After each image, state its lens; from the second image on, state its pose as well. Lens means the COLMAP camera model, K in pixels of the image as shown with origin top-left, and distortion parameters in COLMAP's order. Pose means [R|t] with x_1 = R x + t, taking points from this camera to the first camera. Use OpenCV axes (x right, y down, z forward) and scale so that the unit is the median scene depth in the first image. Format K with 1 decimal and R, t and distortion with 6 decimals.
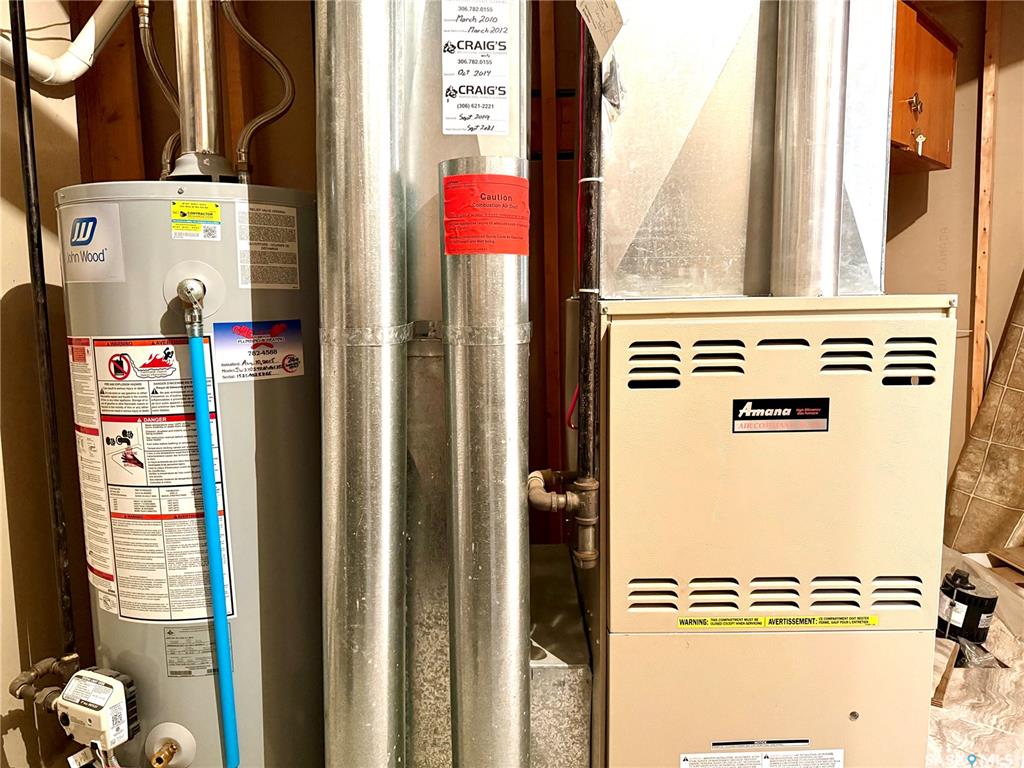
lens RADIAL K [[726.1, 0, 512.0], [0, 726.1, 384.0], [0, 0, 1]] dist [-0.004397, -0.004759]
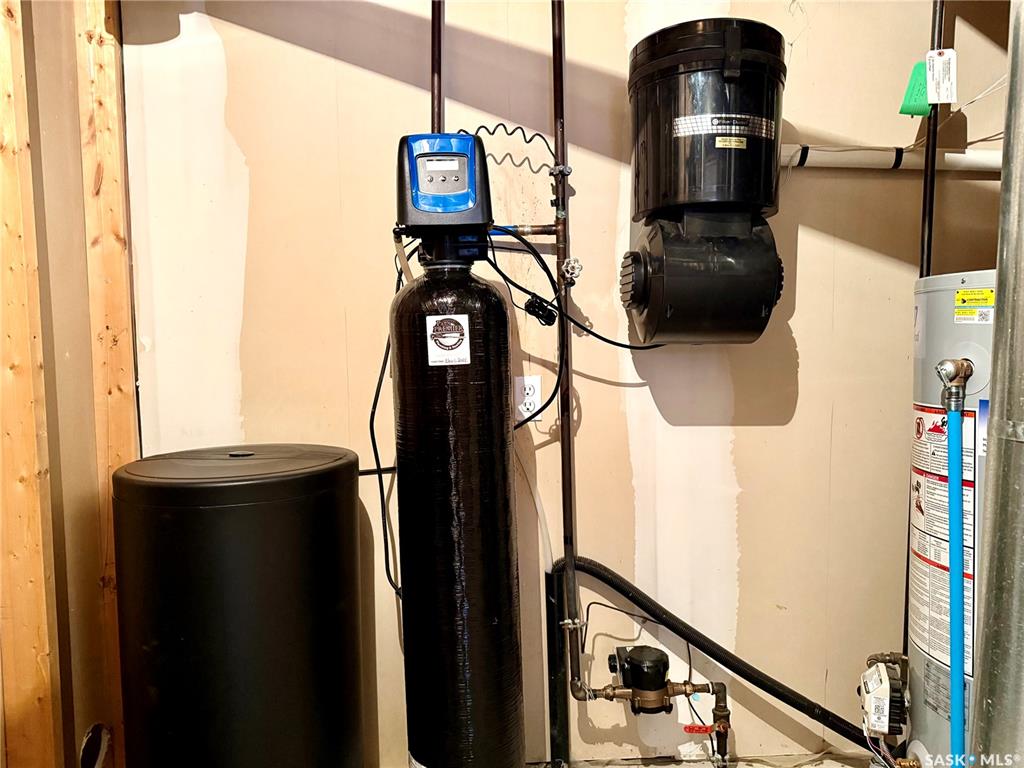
lens RADIAL K [[726.1, 0, 512.0], [0, 726.1, 384.0], [0, 0, 1]] dist [-0.004397, -0.004759]
pose [[0.067348, 0.071197, -0.995186, 0.611928], [-0.111929, 0.991693, 0.063372, -0.097693], [0.991431, 0.107122, 0.074758, 0.231354]]
